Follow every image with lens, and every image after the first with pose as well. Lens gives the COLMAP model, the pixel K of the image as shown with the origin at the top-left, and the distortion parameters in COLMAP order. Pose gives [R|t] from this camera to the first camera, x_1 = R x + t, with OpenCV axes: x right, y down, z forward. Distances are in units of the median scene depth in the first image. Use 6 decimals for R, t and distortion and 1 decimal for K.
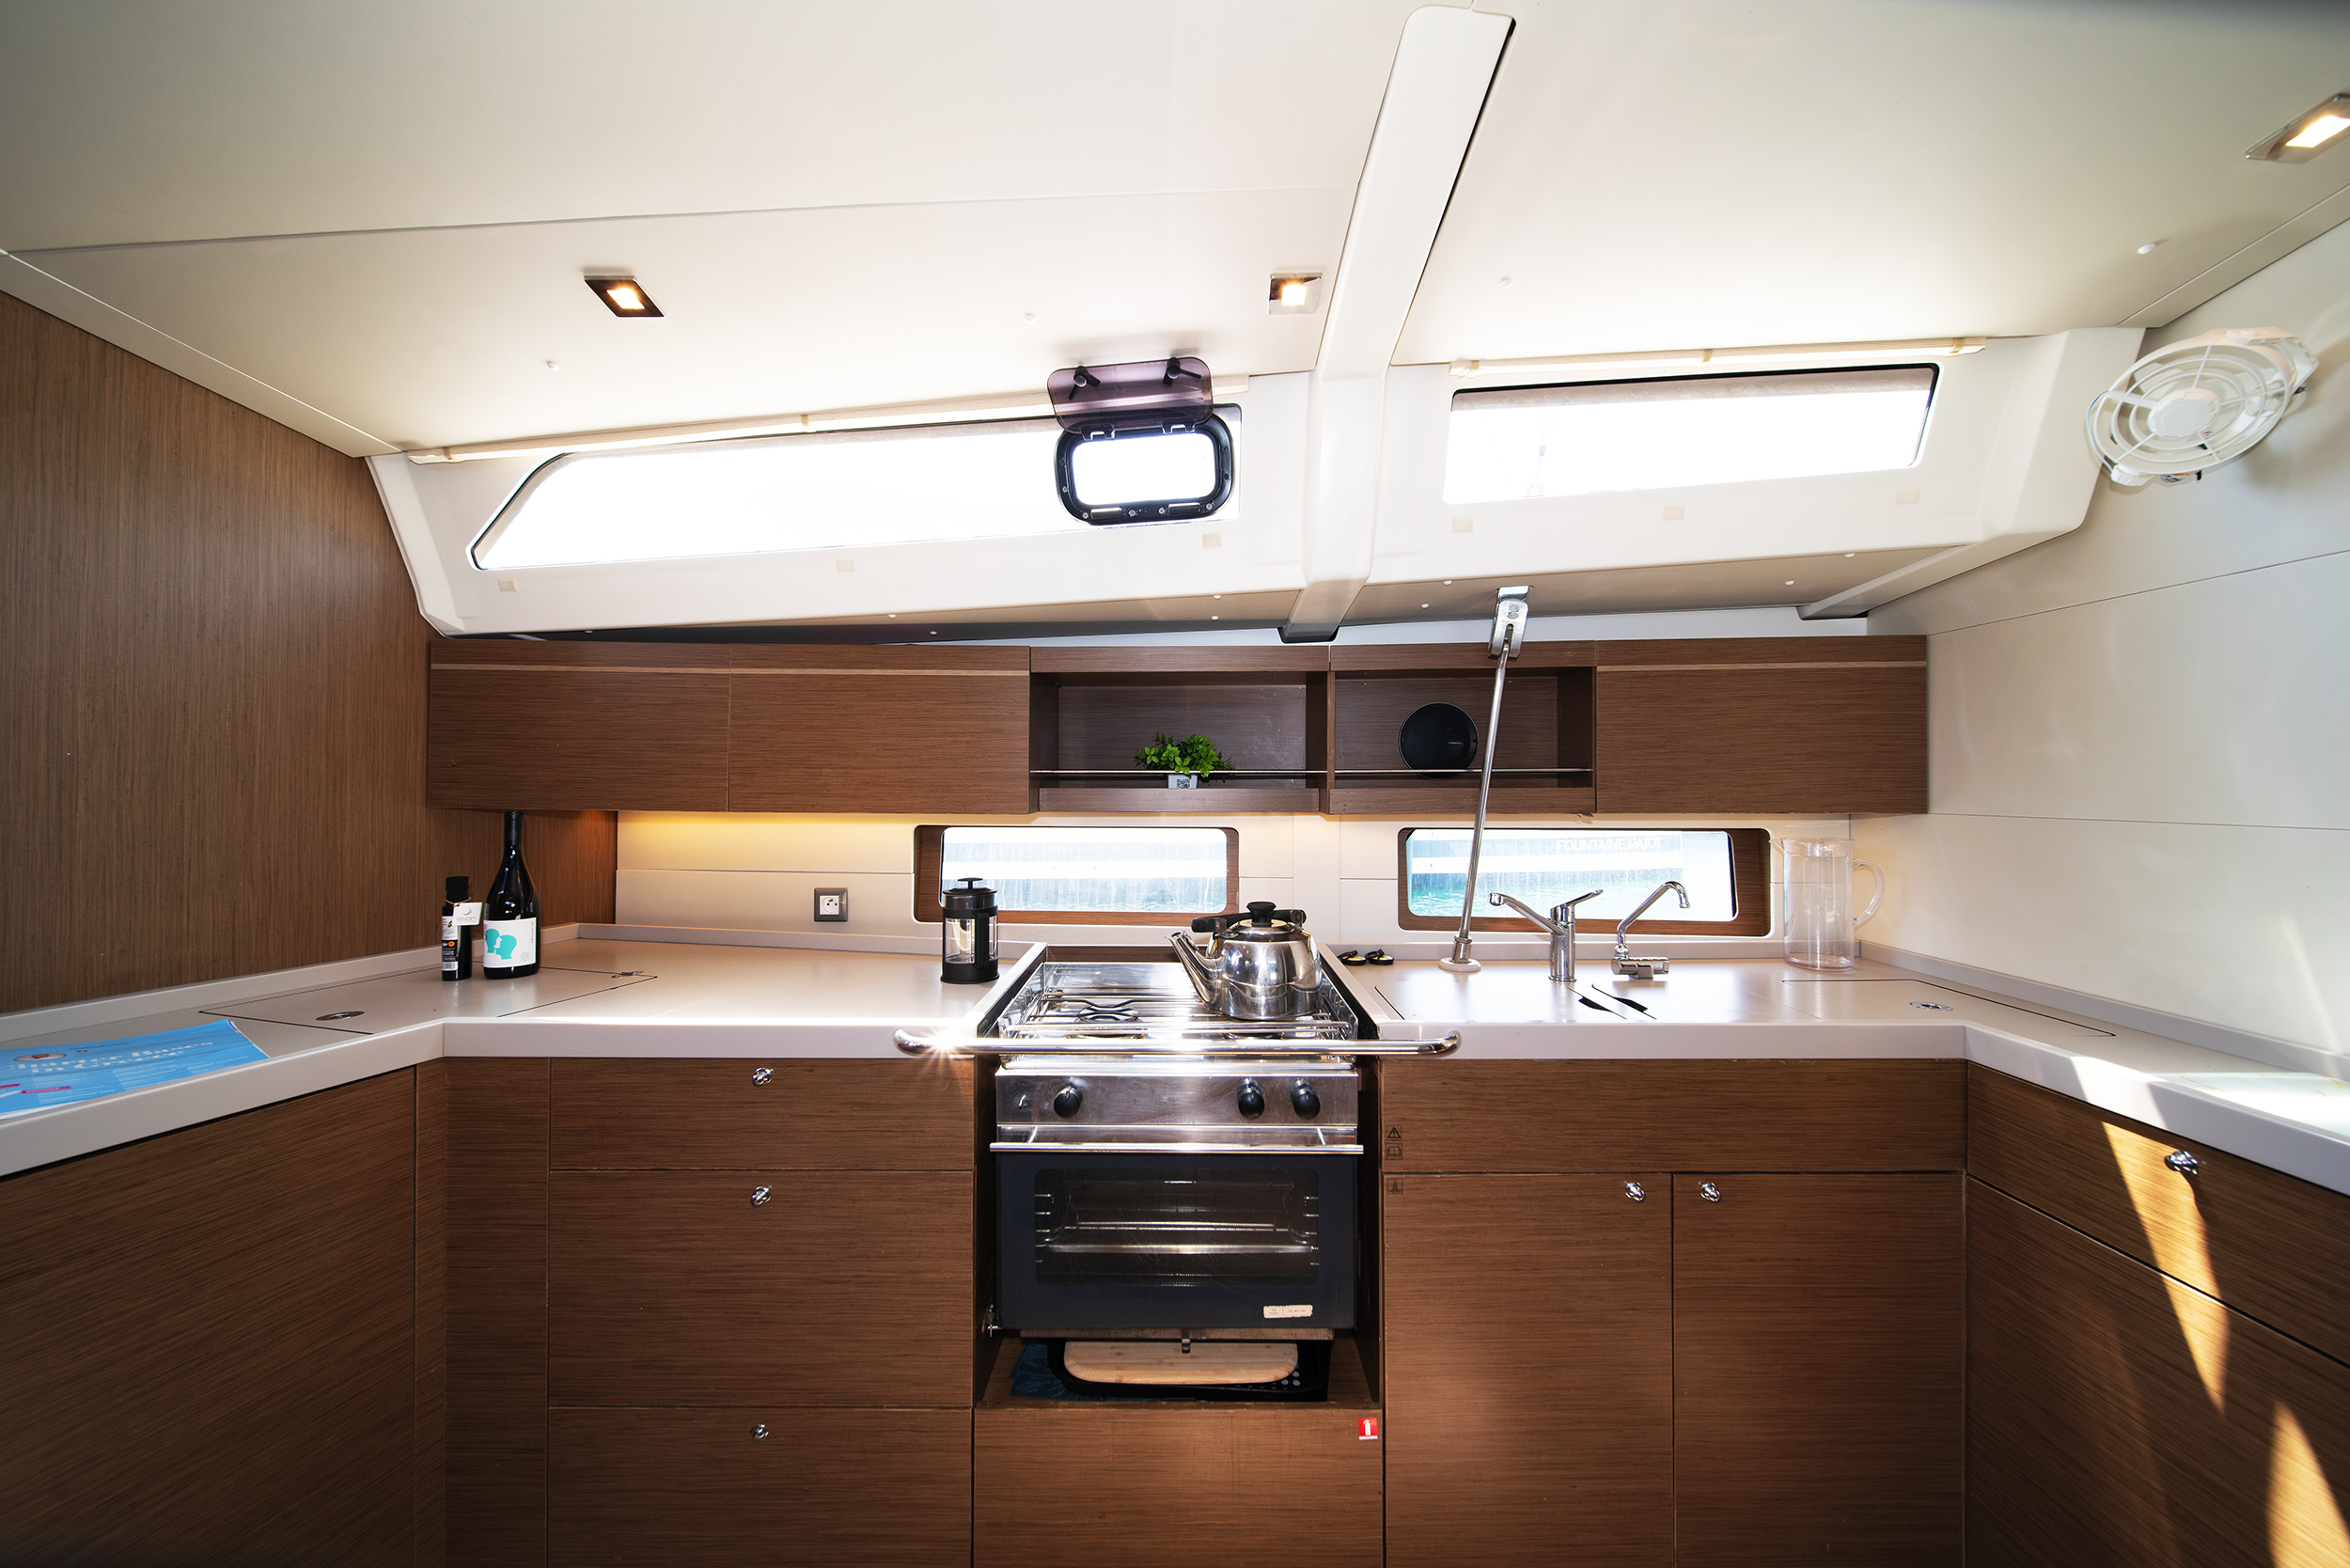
lens RADIAL K [[823.9, 0, 1162.0], [0, 823.9, 785.0], [0, 0, 1]] dist [0.000261, -0.000078]
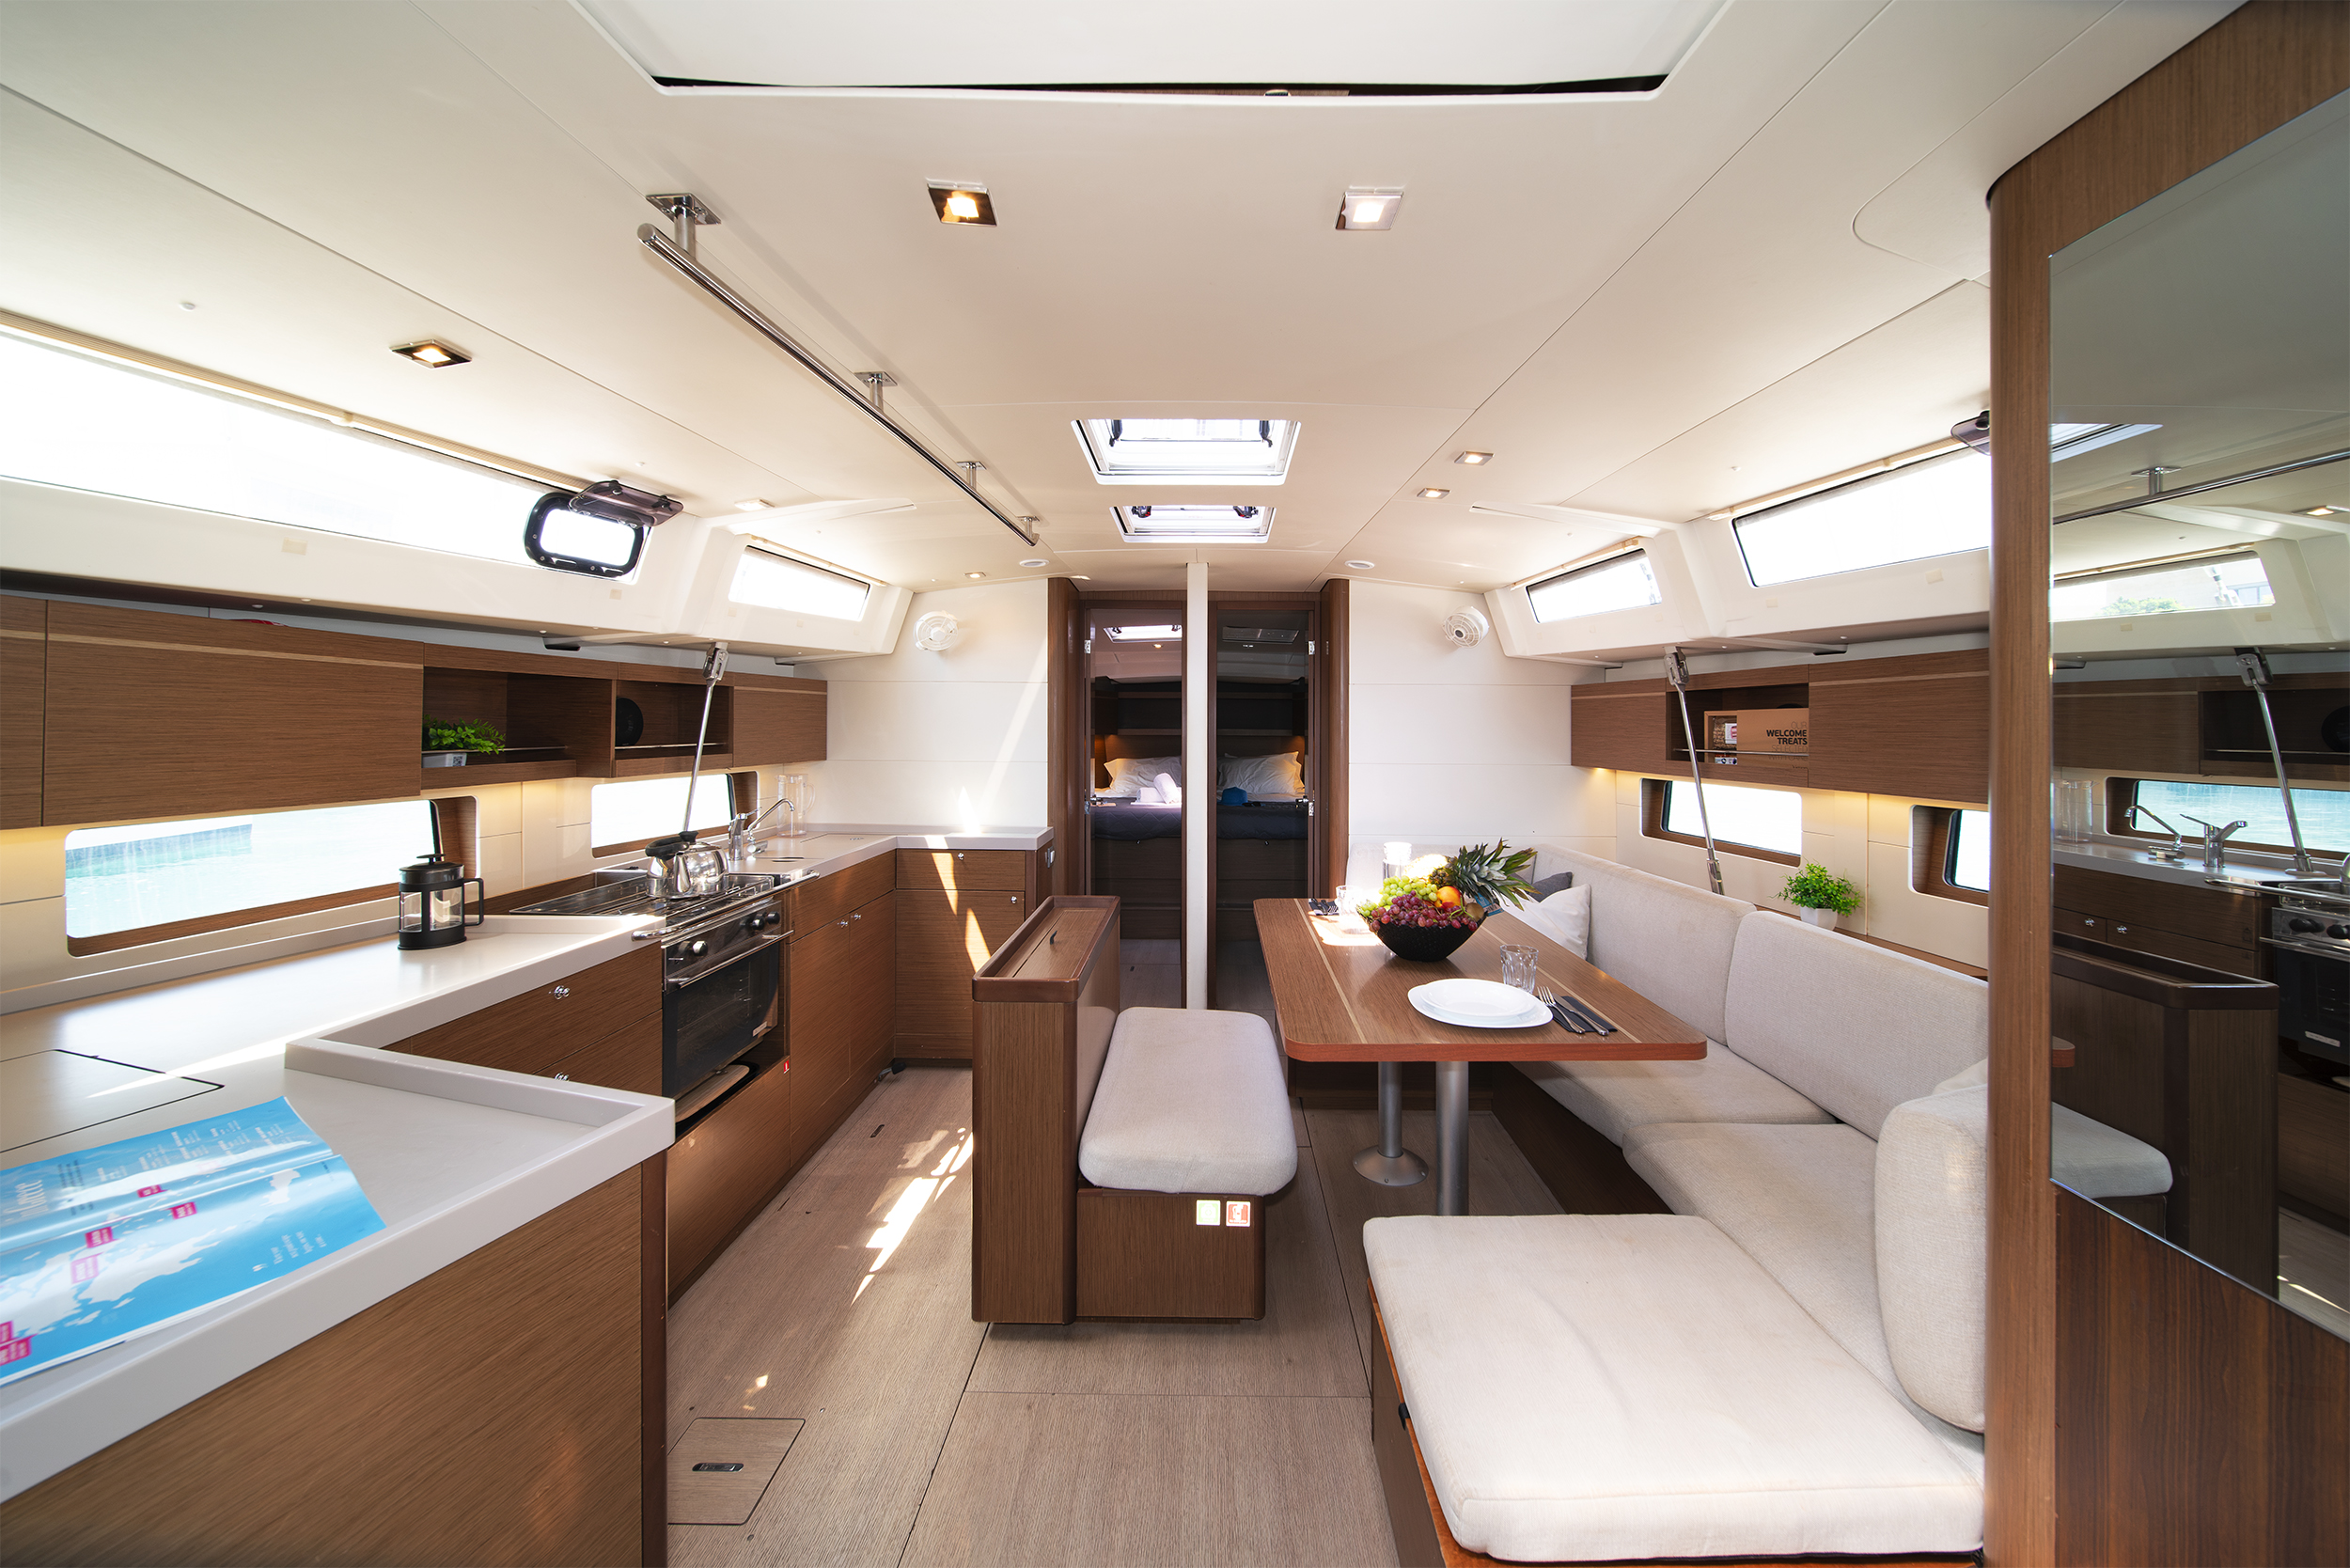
lens RADIAL K [[904.7, 0, 1175.3], [0, 904.7, 758.9], [0, 0, 1]] dist [0.000506, -0.000560]
pose [[0.039605, -0.042118, 0.998327, -1.515352], [0.006243, 0.999102, 0.041903, -0.065338], [-0.999196, 0.004573, 0.039832, -0.054327]]
